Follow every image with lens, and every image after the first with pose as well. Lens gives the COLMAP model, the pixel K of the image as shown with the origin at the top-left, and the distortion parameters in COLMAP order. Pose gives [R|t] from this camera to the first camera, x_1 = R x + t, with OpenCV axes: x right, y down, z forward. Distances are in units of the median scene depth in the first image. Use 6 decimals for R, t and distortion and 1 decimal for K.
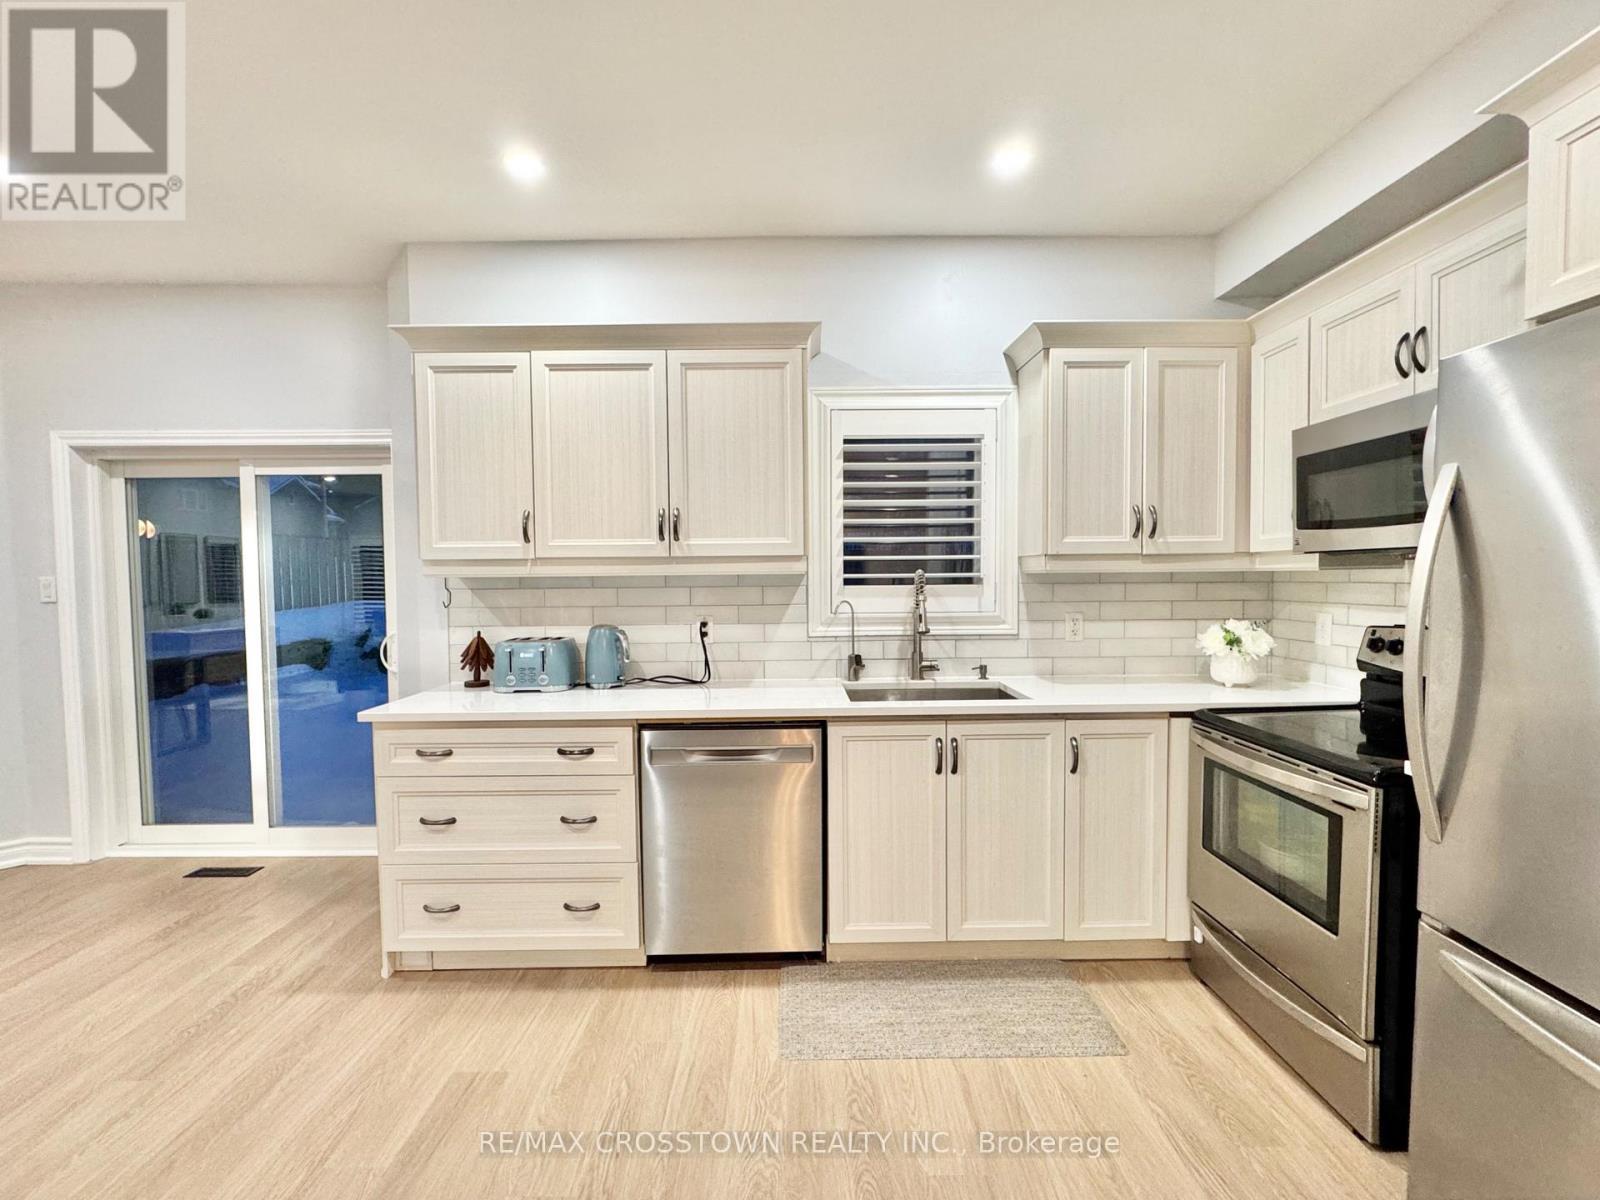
lens RADIAL K [[738.5, 0, 798.4], [0, 738.5, 597.4], [0, 0, 1]] dist [0.003809, -0.000433]
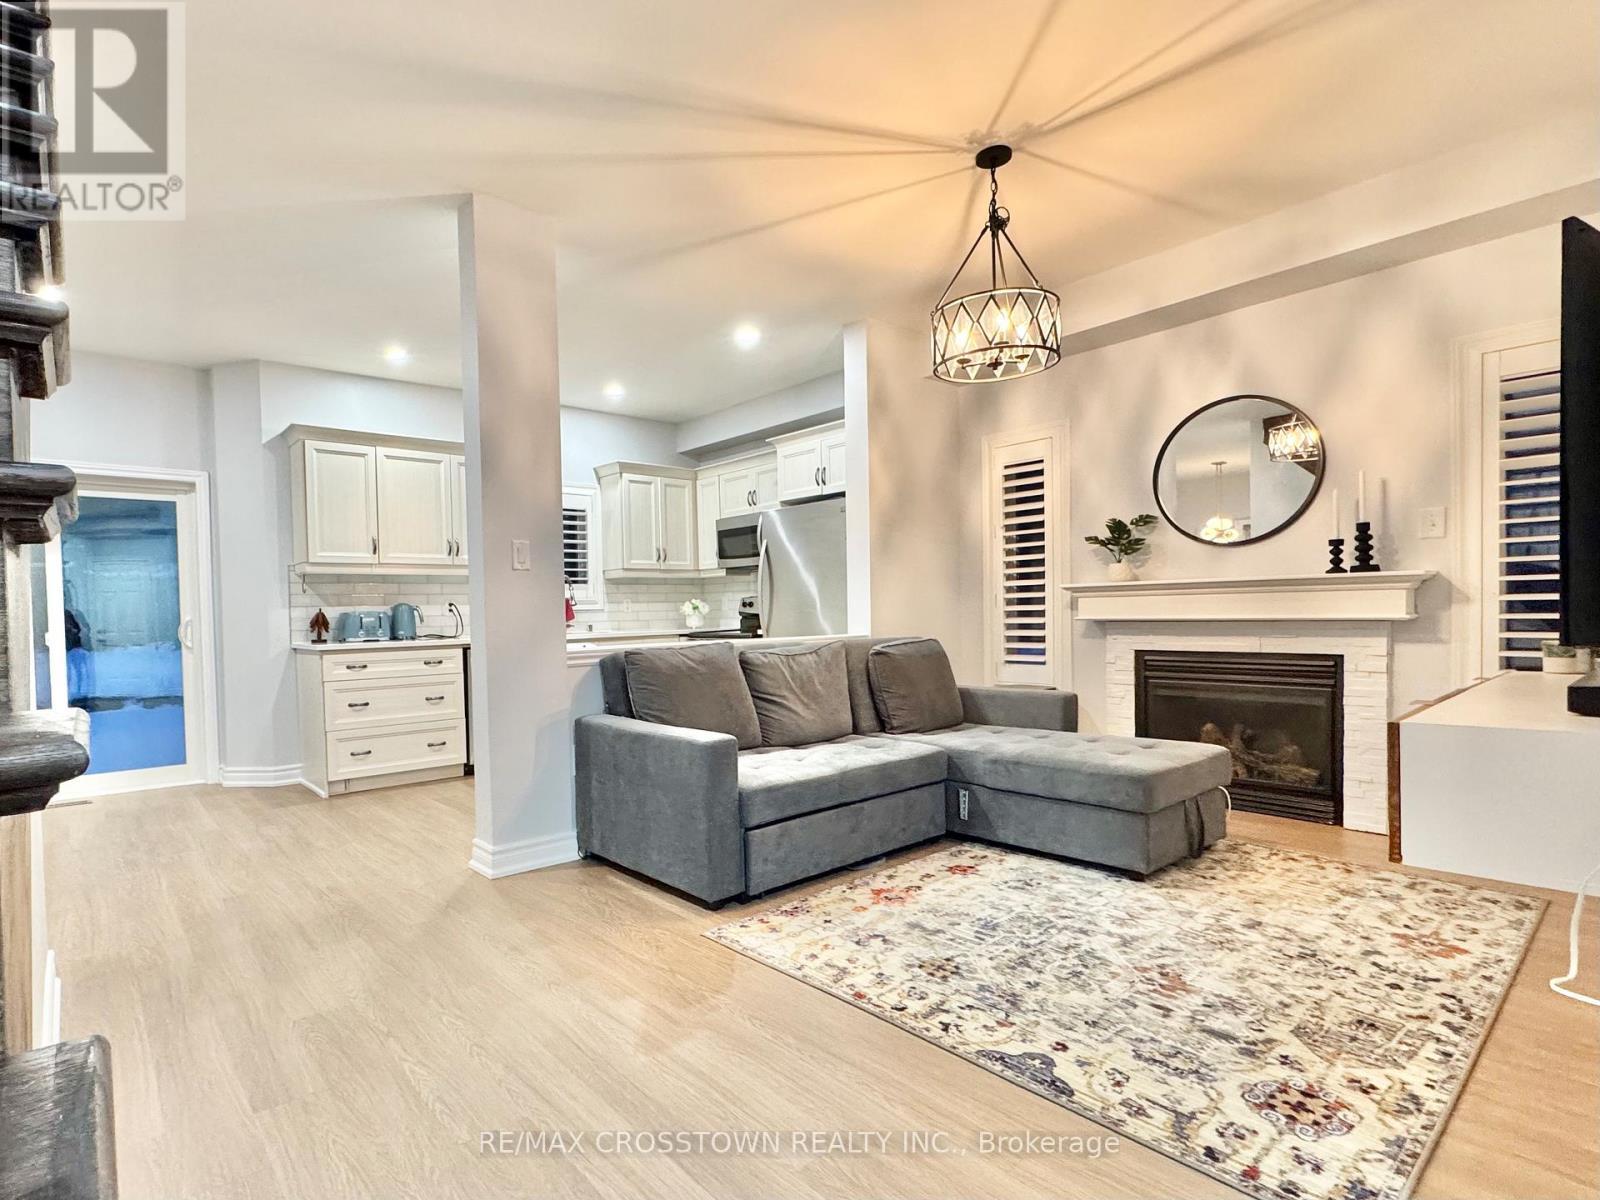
lens RADIAL K [[738.5, 0, 794.7], [0, 738.5, 610.5], [0, 0, 1]] dist [0.003809, -0.000433]
pose [[0.713289, -0.019152, 0.700608, -0.816212], [0.042115, 0.998991, -0.015568, 0.118461], [-0.699604, 0.040611, 0.713376, -0.869970]]
